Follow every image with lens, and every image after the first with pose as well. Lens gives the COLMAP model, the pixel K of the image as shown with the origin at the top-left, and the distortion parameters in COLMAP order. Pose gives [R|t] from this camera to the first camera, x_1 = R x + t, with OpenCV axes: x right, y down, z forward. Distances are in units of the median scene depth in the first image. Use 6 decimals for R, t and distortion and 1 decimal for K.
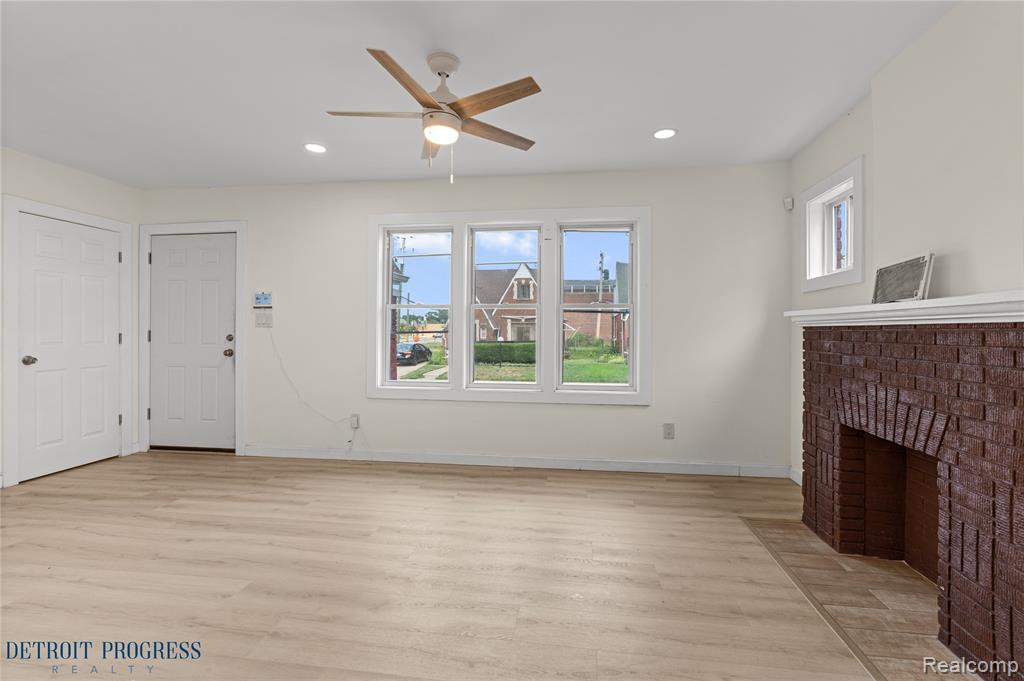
lens RADIAL K [[459.1, 0, 513.0], [0, 459.1, 333.4], [0, 0, 1]] dist [0.002140, 0.000473]
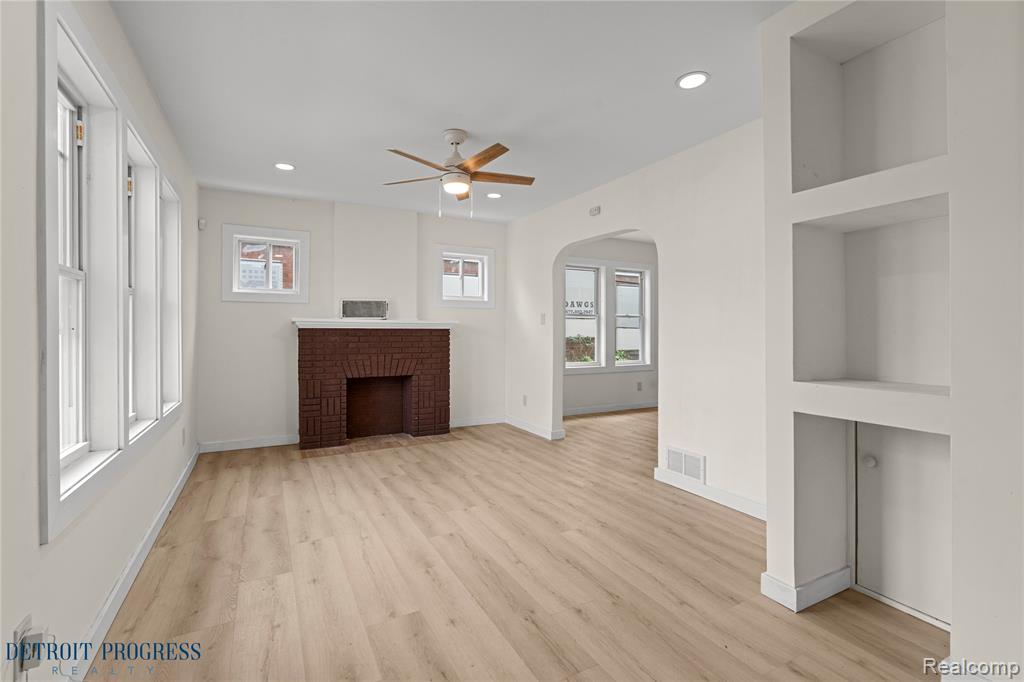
lens RADIAL K [[459.1, 0, 513.0], [0, 459.1, 333.9], [0, 0, 1]] dist [0.002140, 0.000473]
pose [[-0.591161, -0.005518, 0.806535, -1.099693], [0.001152, 0.999970, 0.007686, -0.007121], [-0.806553, 0.005473, -0.591137, 1.350100]]
